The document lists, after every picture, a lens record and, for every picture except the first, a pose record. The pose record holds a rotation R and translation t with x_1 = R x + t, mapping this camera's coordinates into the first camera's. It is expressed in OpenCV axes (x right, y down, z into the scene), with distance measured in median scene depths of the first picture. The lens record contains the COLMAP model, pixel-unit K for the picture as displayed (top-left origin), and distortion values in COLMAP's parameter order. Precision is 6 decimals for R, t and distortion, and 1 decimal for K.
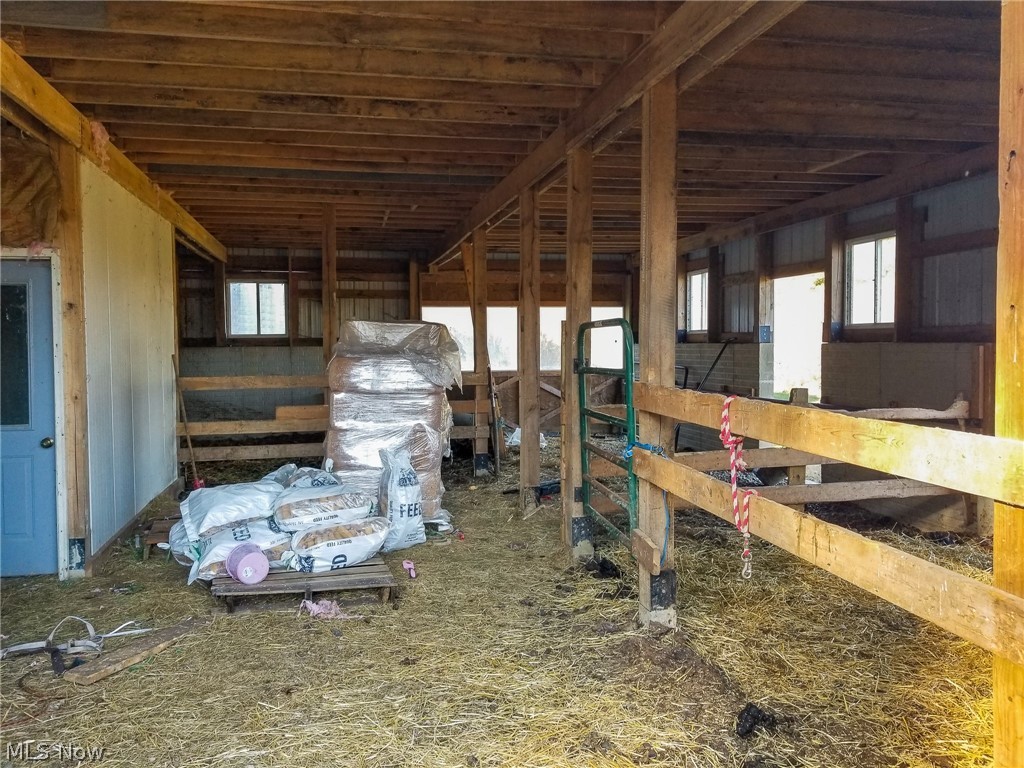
lens RADIAL K [[829.9, 0, 505.7], [0, 829.9, 373.9], [0, 0, 1]] dist [0.065788, -0.092908]
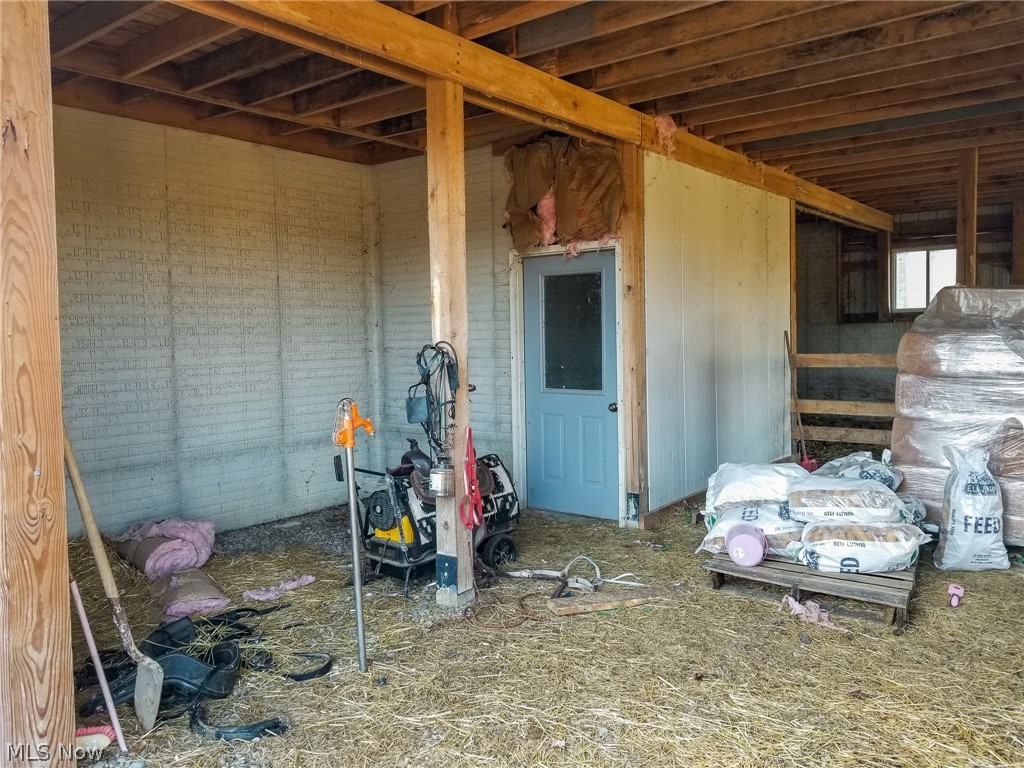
lens RADIAL K [[829.9, 0, 511.6], [0, 829.9, 379.9], [0, 0, 1]] dist [0.065788, -0.092908]
pose [[0.625667, 0.041743, -0.778973, 0.257667], [-0.014759, 0.999022, 0.041681, -0.001836], [0.779951, -0.014582, 0.625671, 0.171189]]
